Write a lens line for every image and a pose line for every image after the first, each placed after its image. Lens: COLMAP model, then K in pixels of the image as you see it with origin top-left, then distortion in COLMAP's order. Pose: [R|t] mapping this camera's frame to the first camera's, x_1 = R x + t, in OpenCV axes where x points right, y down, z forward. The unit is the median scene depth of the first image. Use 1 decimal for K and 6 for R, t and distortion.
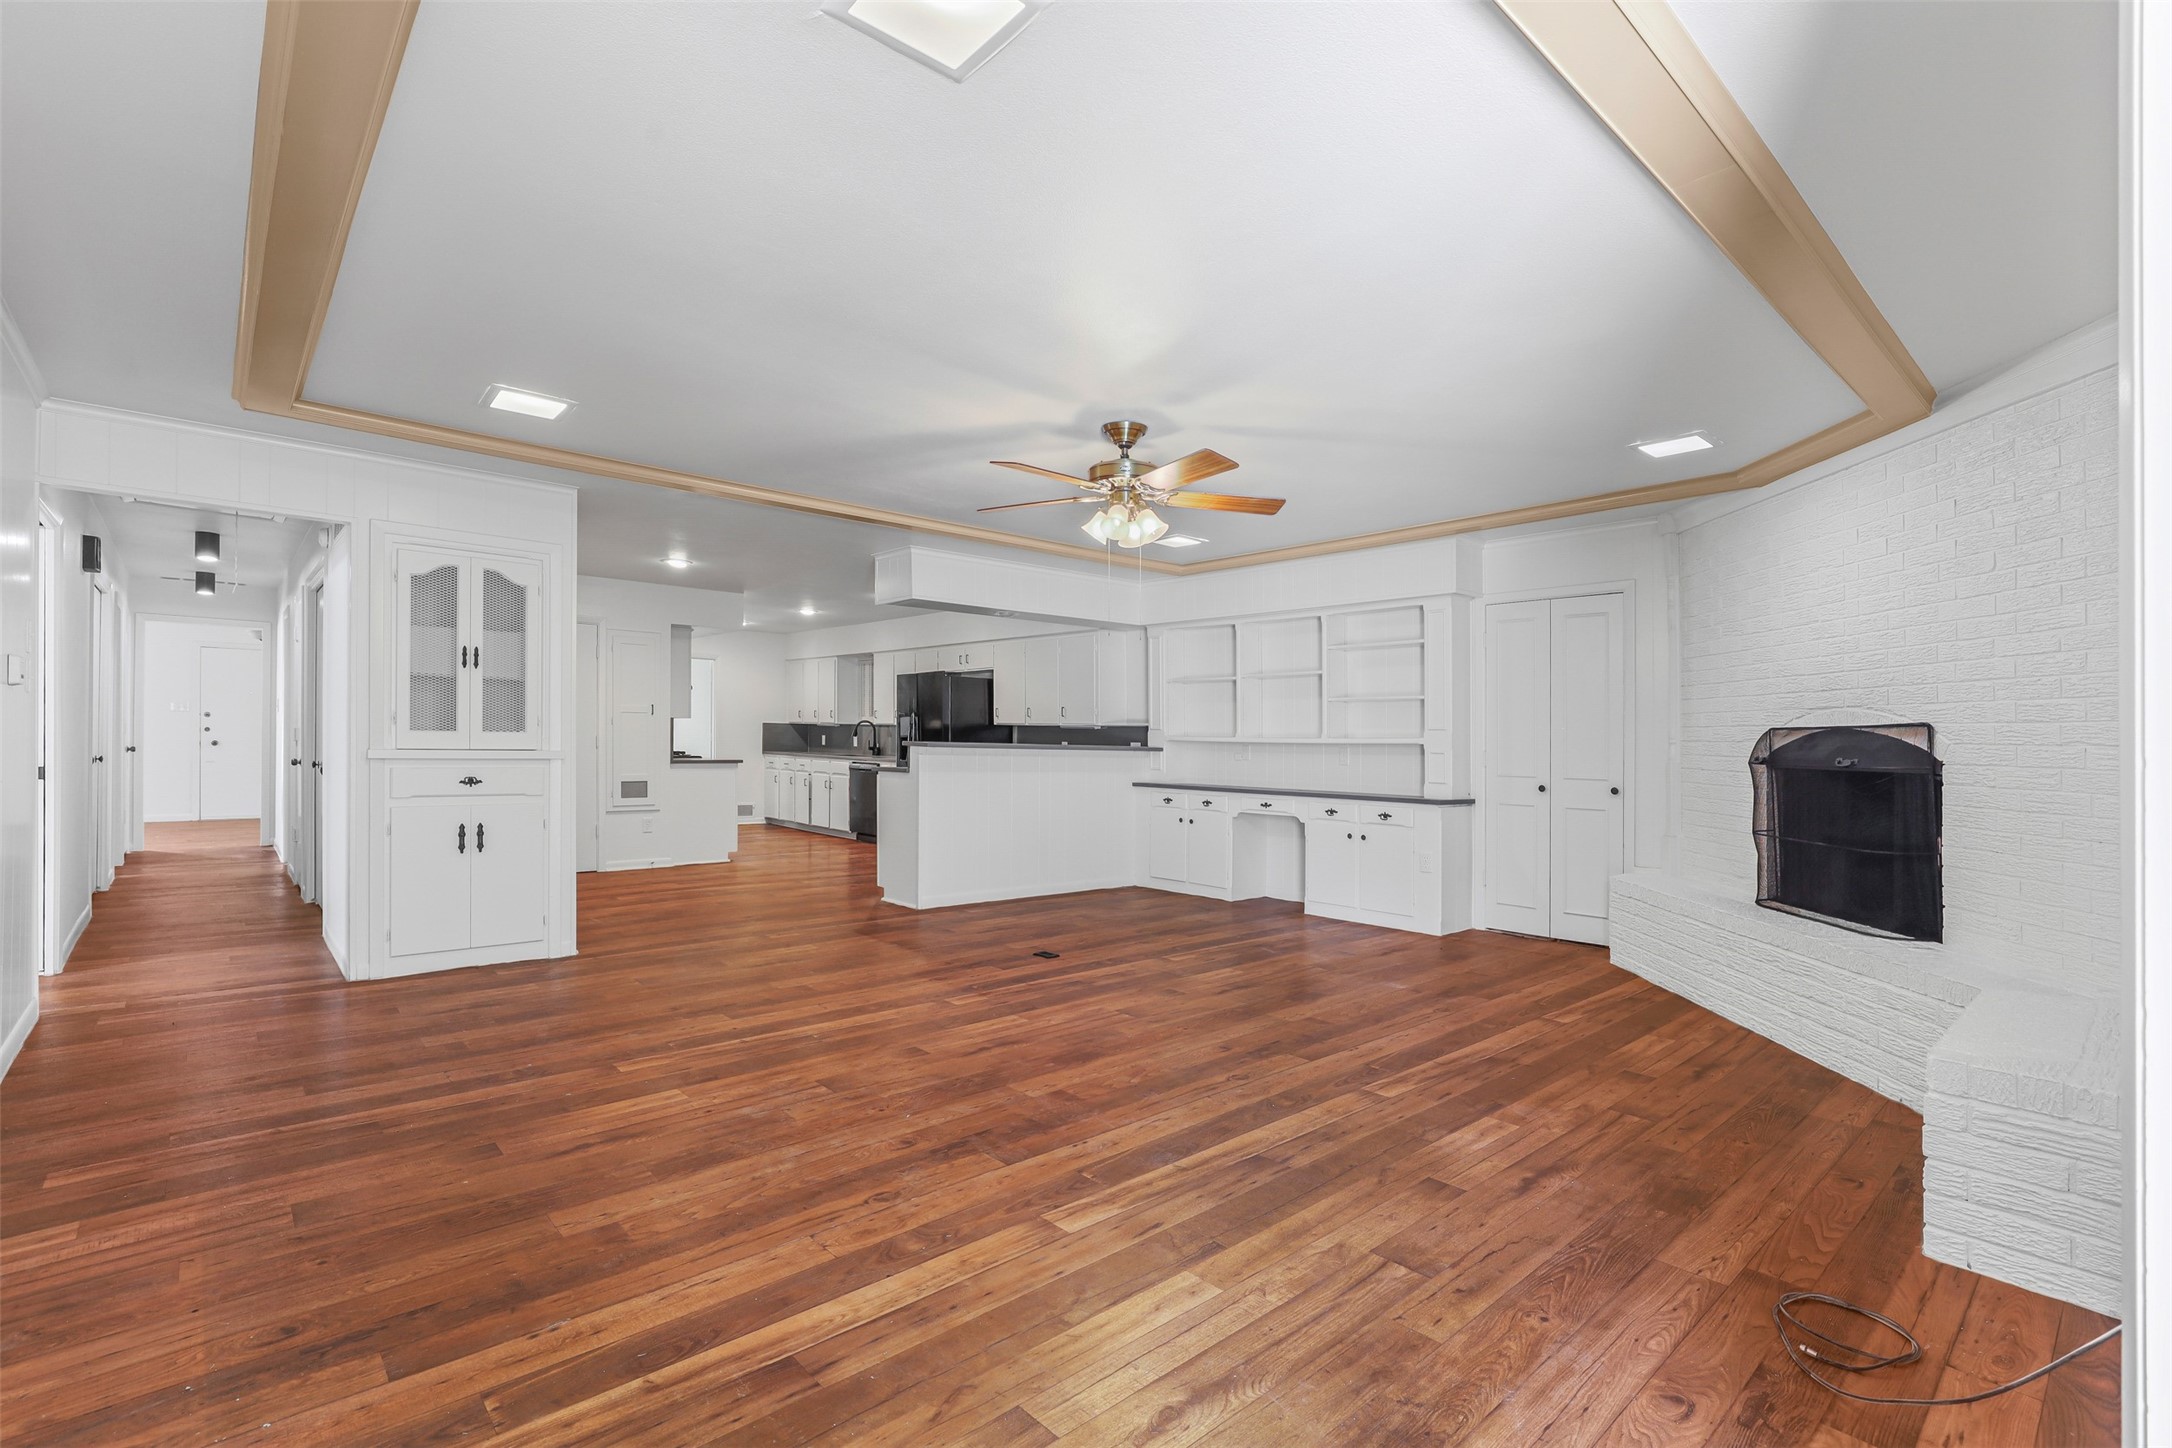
lens RADIAL K [[995.3, 0, 1082.3], [0, 995.3, 712.5], [0, 0, 1]] dist [-0.025592, 0.000386]
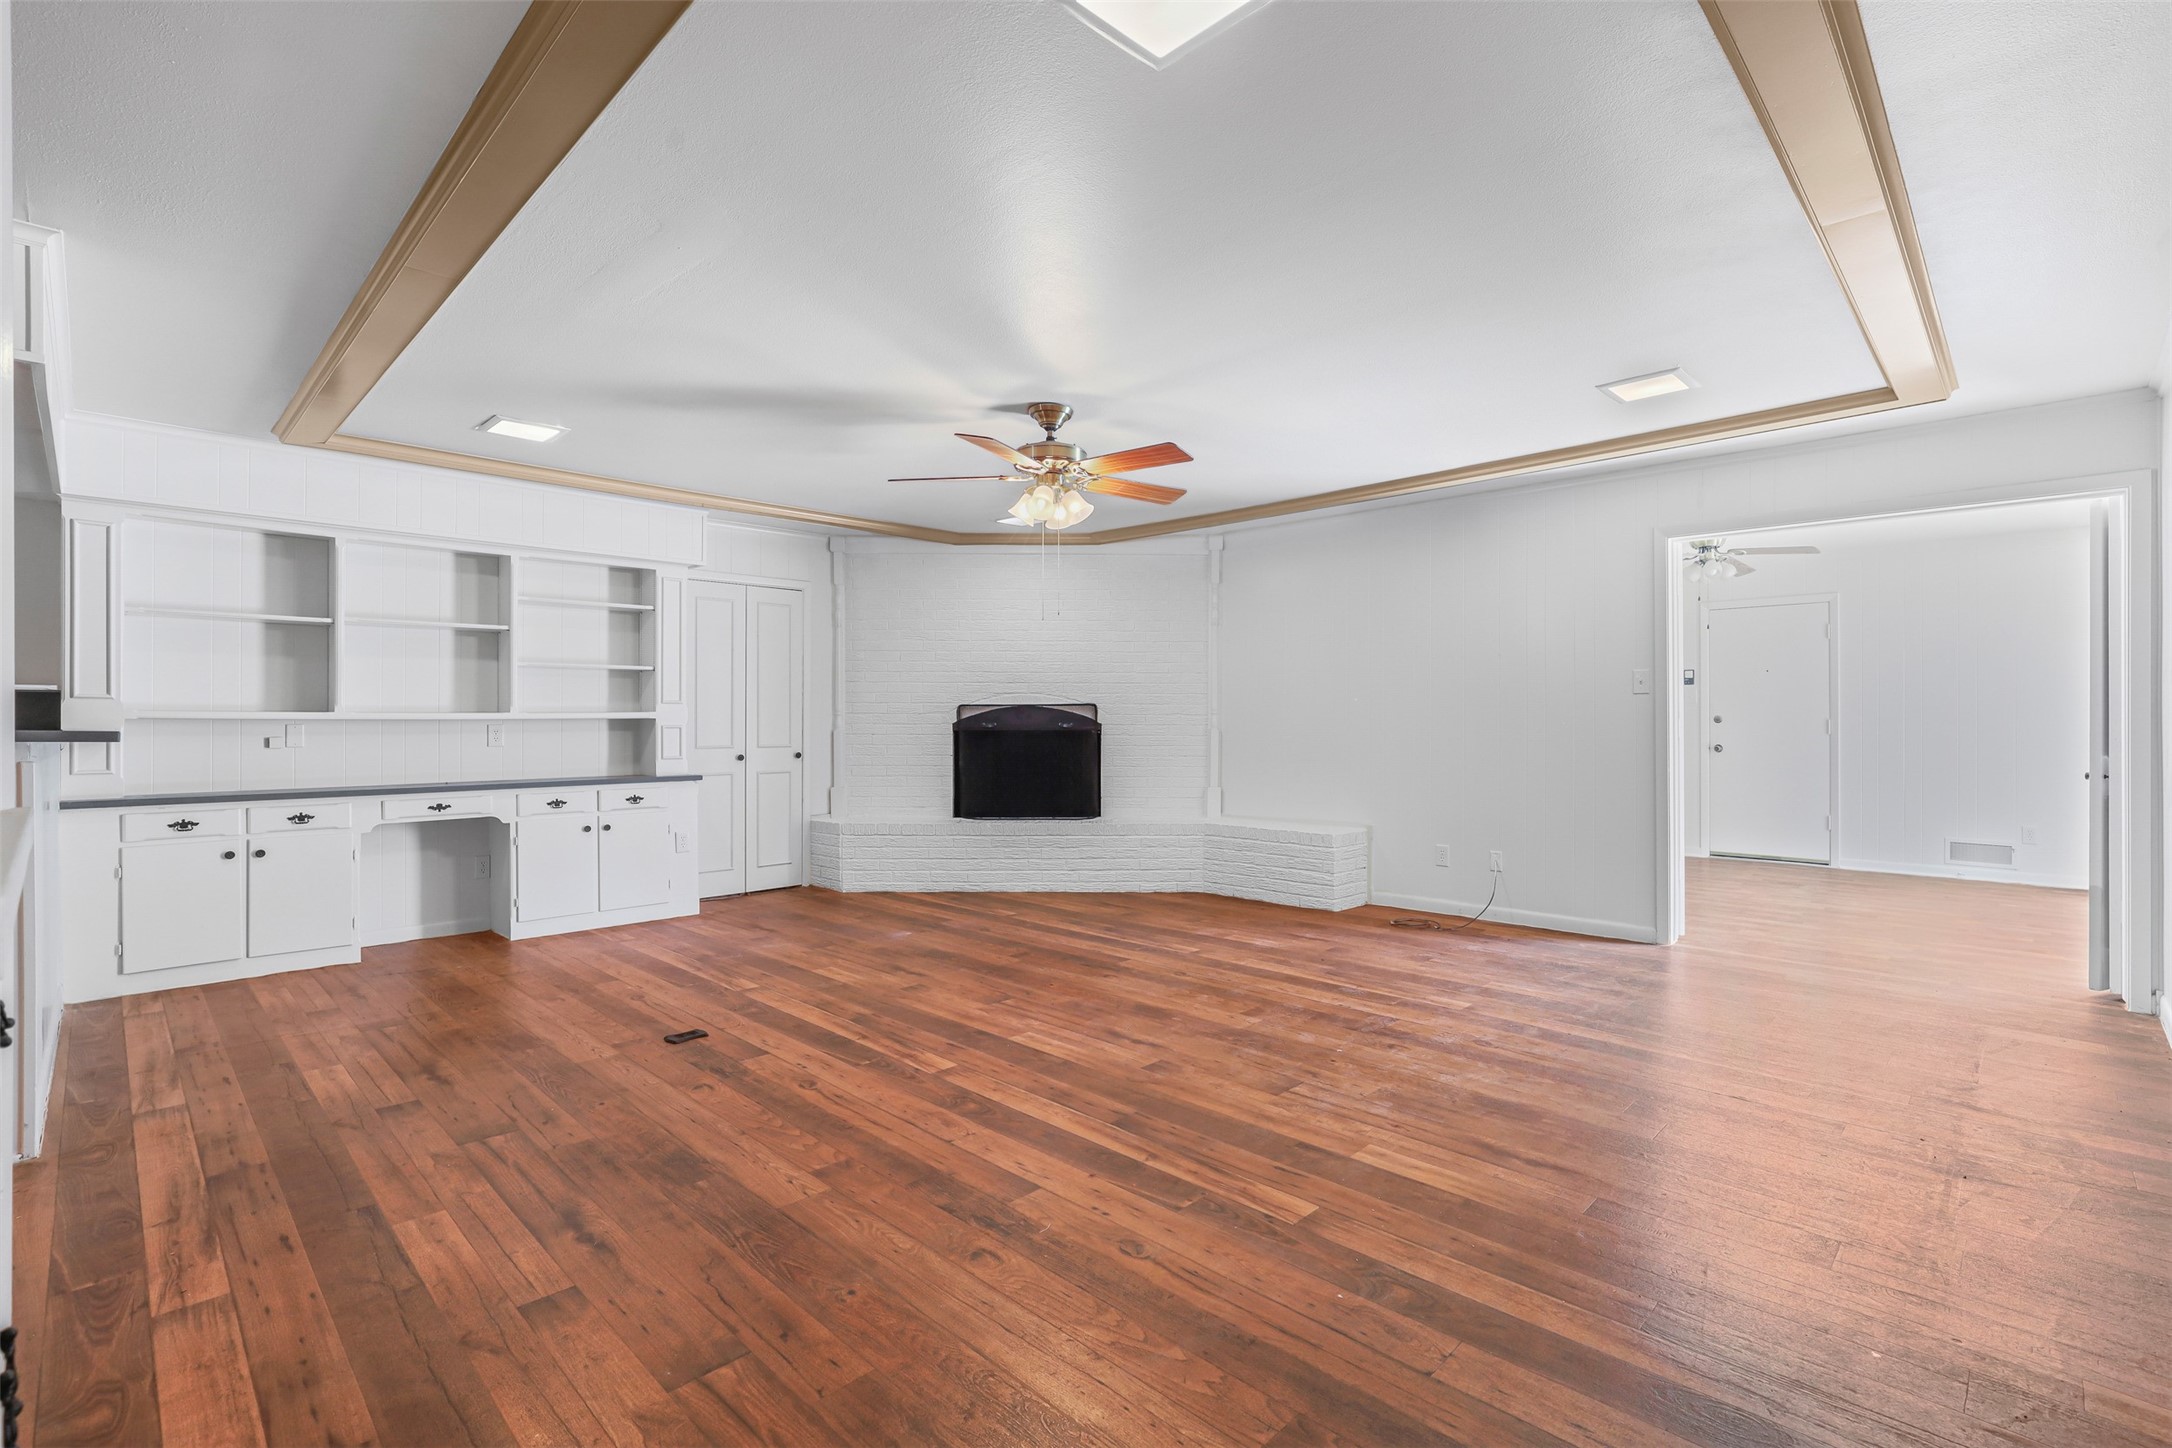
lens RADIAL K [[995.3, 0, 1082.3], [0, 995.3, 712.5], [0, 0, 1]] dist [-0.025592, 0.000386]
pose [[-0.061203, -0.009724, 0.998078, -1.028526], [-0.027478, 0.999590, 0.008054, 0.011848], [-0.997747, -0.026933, -0.061445, 1.091177]]
